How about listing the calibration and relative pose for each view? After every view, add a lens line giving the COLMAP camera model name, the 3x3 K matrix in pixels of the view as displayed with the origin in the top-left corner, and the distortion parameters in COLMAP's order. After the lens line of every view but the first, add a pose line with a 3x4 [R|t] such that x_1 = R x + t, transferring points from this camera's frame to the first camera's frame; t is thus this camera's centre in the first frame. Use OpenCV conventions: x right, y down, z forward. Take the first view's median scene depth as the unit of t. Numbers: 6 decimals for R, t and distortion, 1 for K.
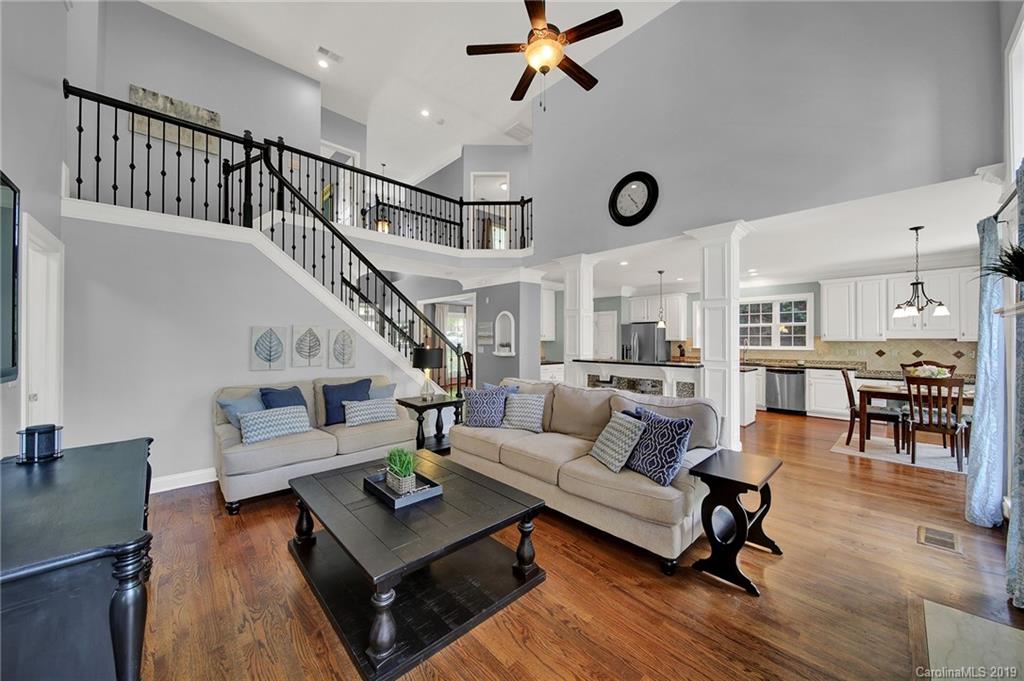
lens RADIAL K [[360.5, 0, 513.6], [0, 360.5, 339.2], [0, 0, 1]] dist [-0.000838, -0.000050]
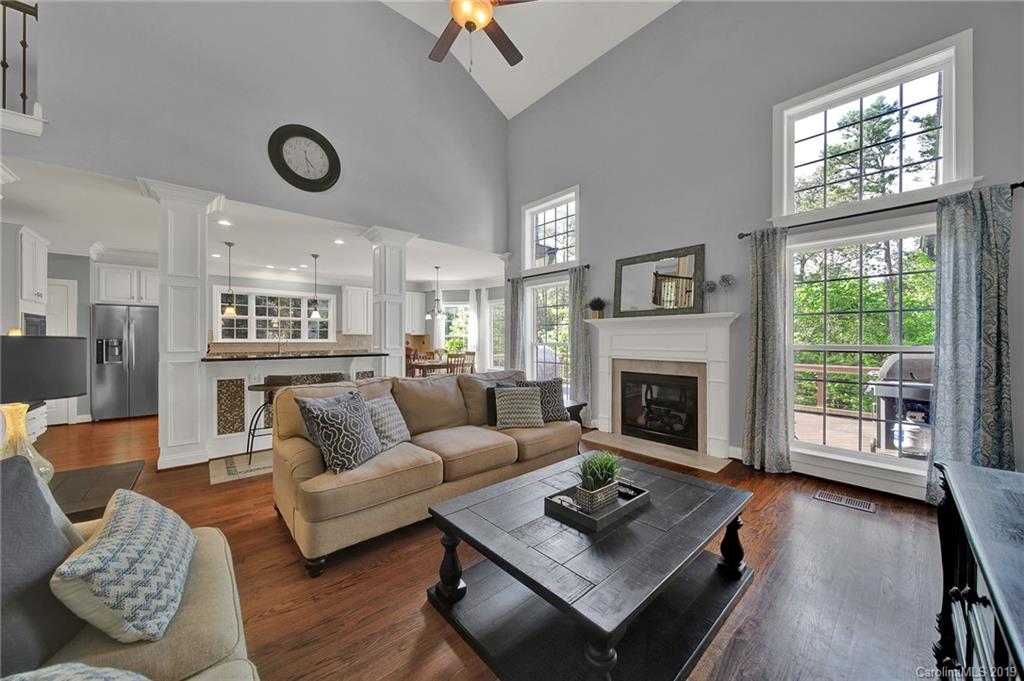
lens RADIAL K [[360.5, 0, 514.3], [0, 360.5, 337.0], [0, 0, 1]] dist [-0.000838, -0.000050]
pose [[0.003913, -0.007759, 0.999962, -0.335244], [-0.009895, 0.999921, 0.007797, -0.002328], [-0.999943, -0.009925, 0.003836, 0.376428]]
